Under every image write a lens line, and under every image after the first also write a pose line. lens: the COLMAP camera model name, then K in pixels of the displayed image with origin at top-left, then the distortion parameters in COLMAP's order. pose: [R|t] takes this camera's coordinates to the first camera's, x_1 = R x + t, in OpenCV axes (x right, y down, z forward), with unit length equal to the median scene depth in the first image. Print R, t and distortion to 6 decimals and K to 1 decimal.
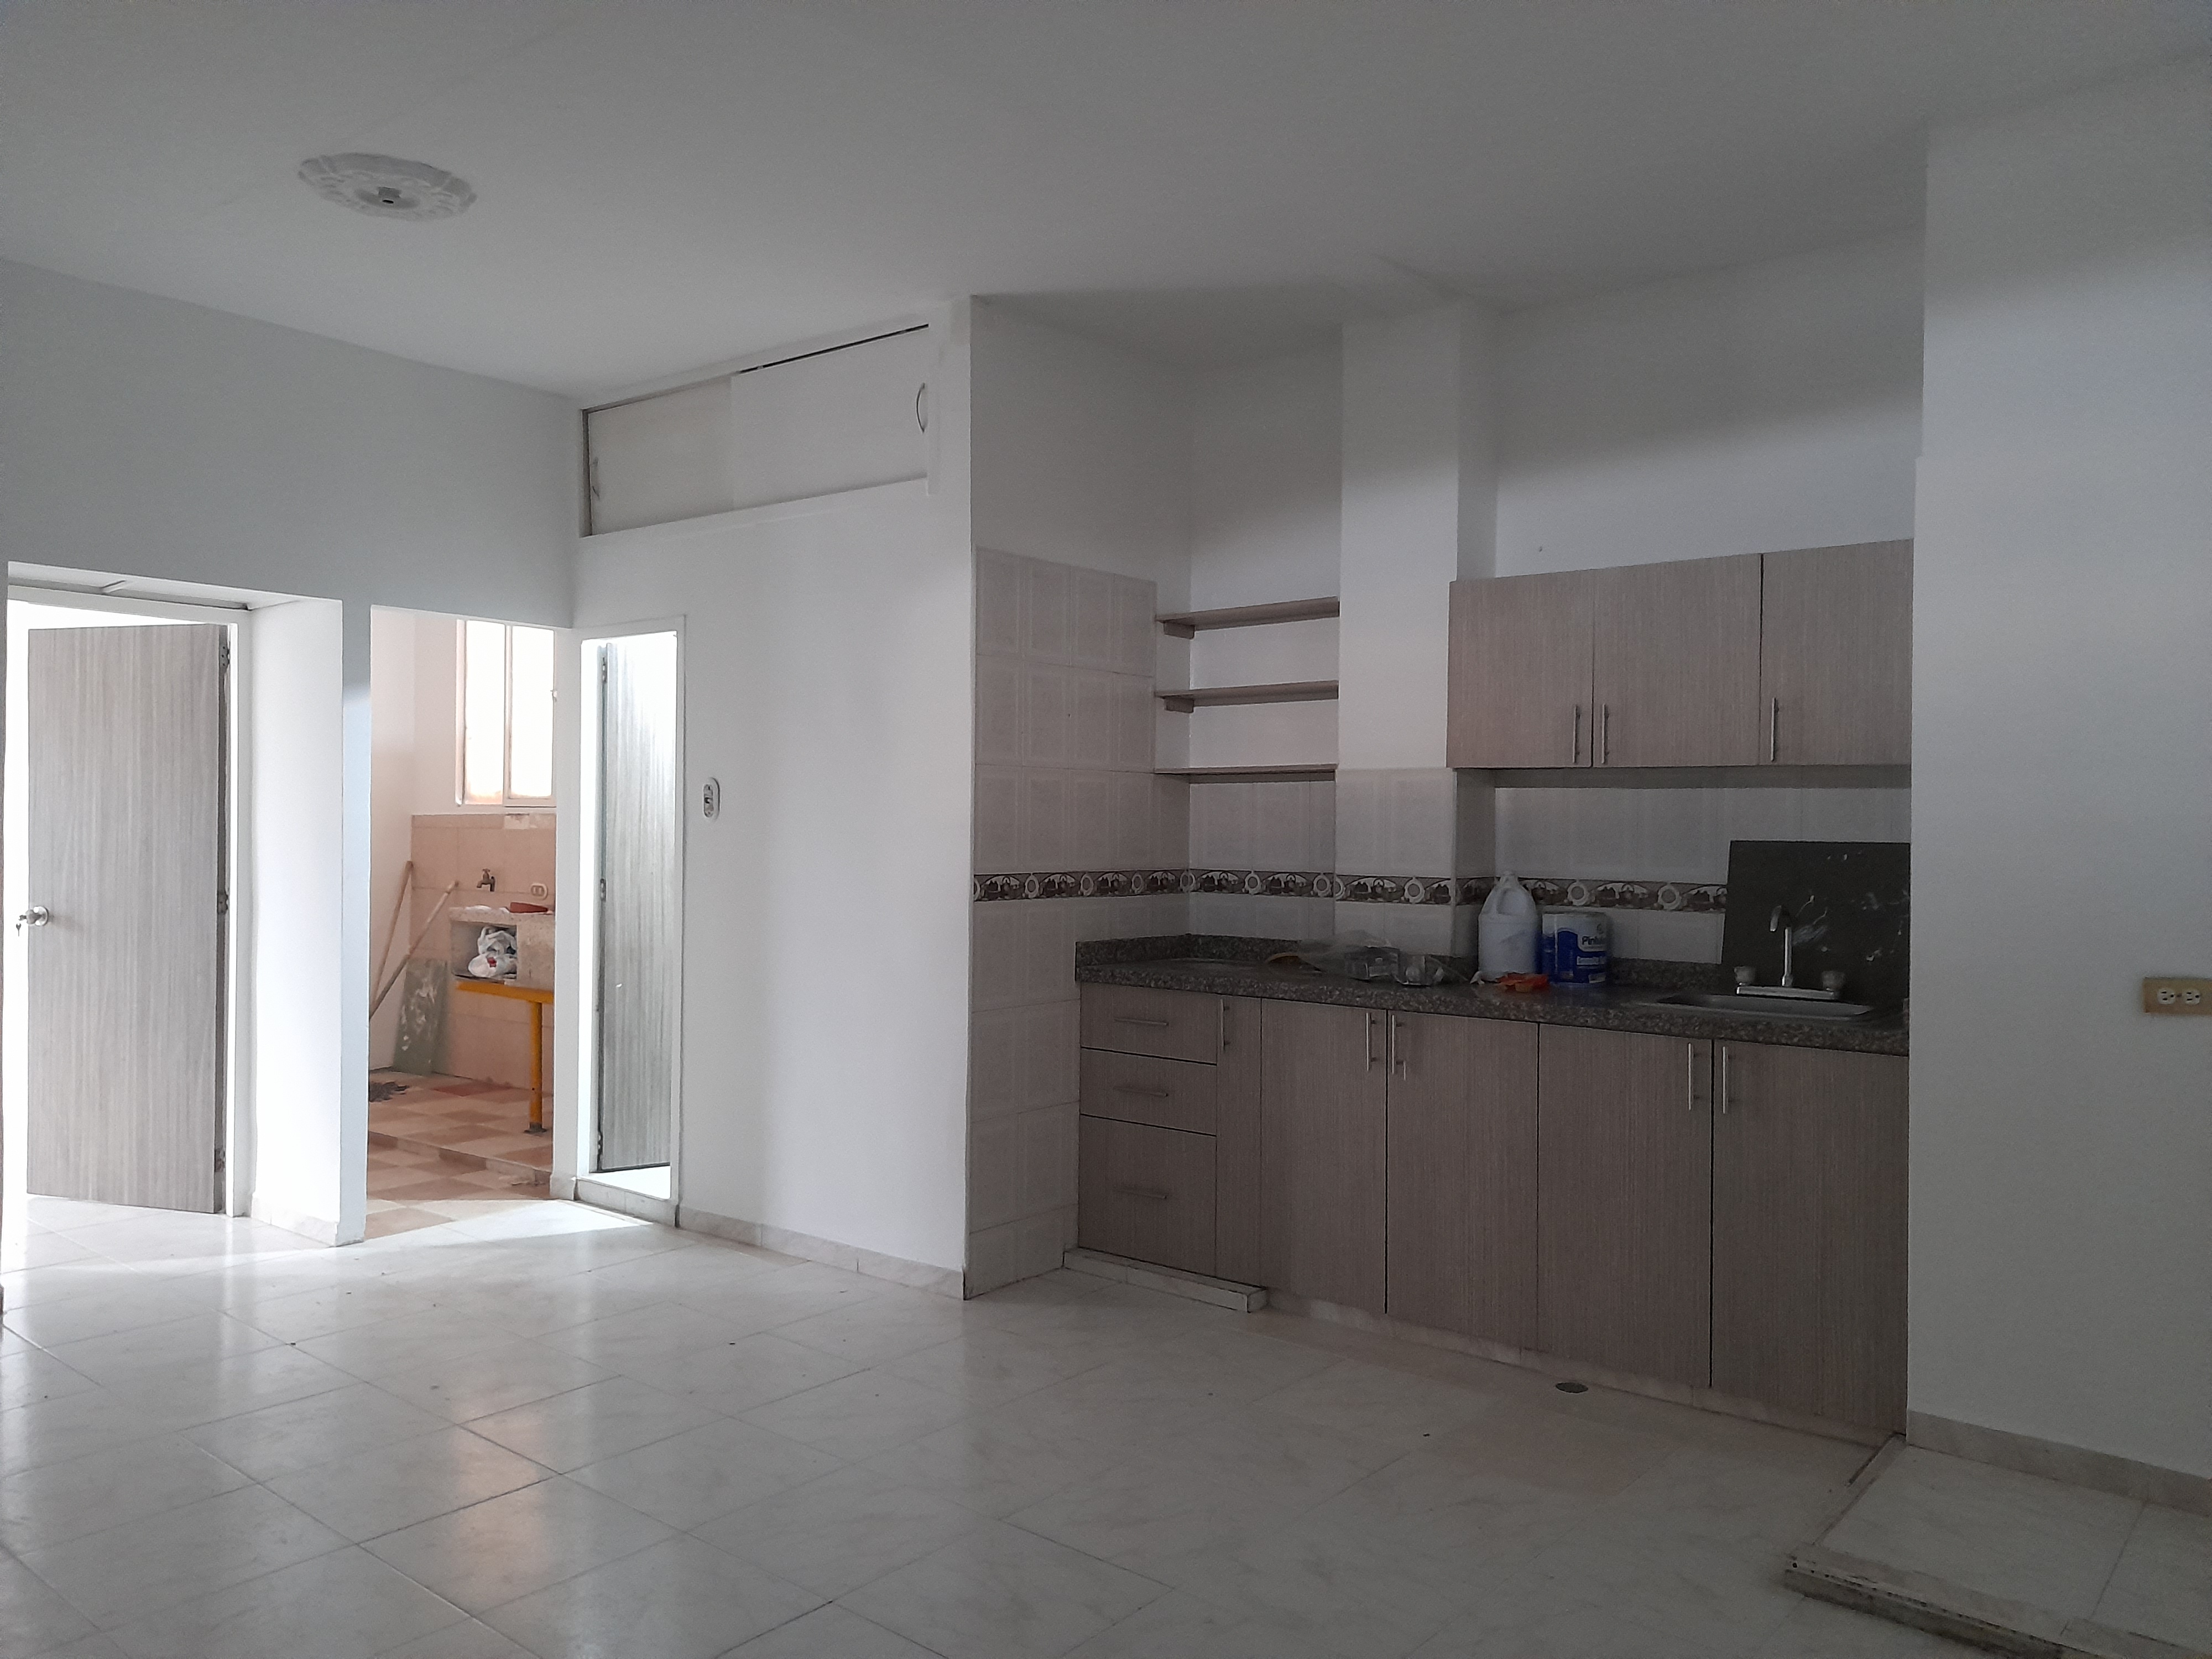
lens RADIAL K [[1607.9, 0, 1121.5], [0, 1607.9, 827.4], [0, 0, 1]] dist [0.034981, -0.031976]
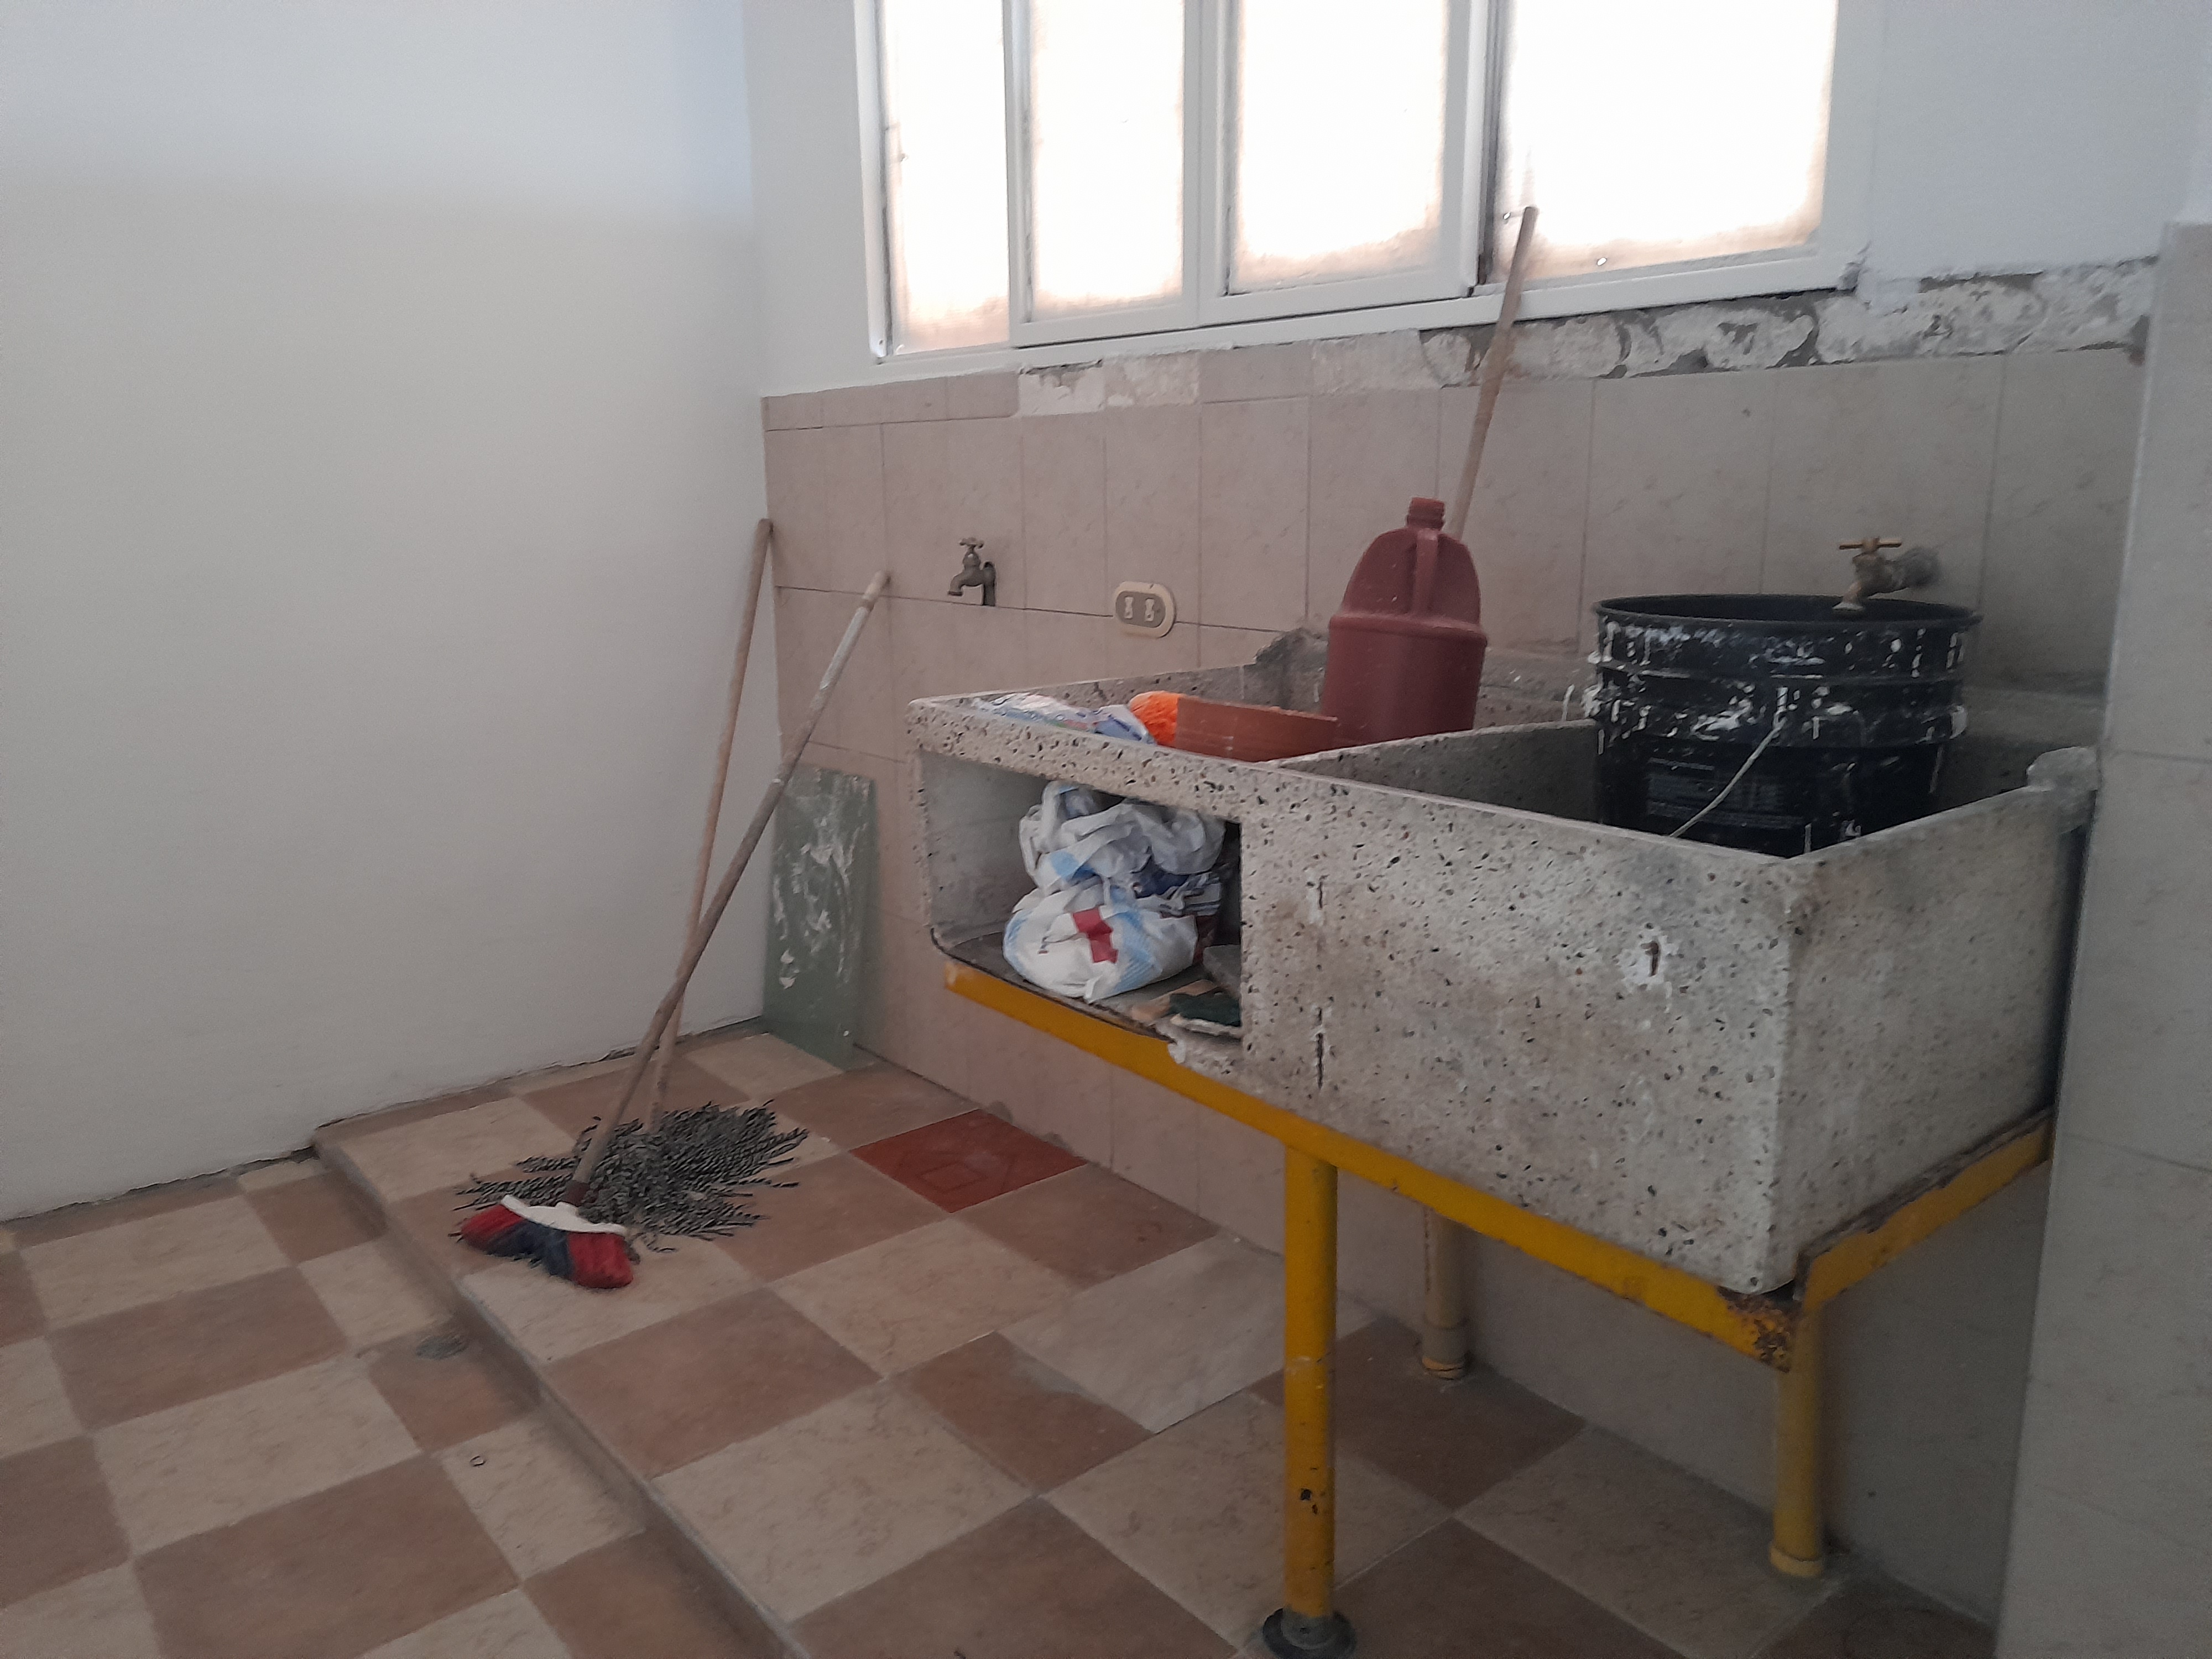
lens RADIAL K [[1607.9, 0, 1113.1], [0, 1607.9, 831.1], [0, 0, 1]] dist [0.034981, -0.031976]
pose [[0.977601, 0.023073, -0.209197, -0.289414], [0.022649, 0.976667, 0.213561, 0.013762], [0.209243, -0.213516, 0.954268, 0.662884]]
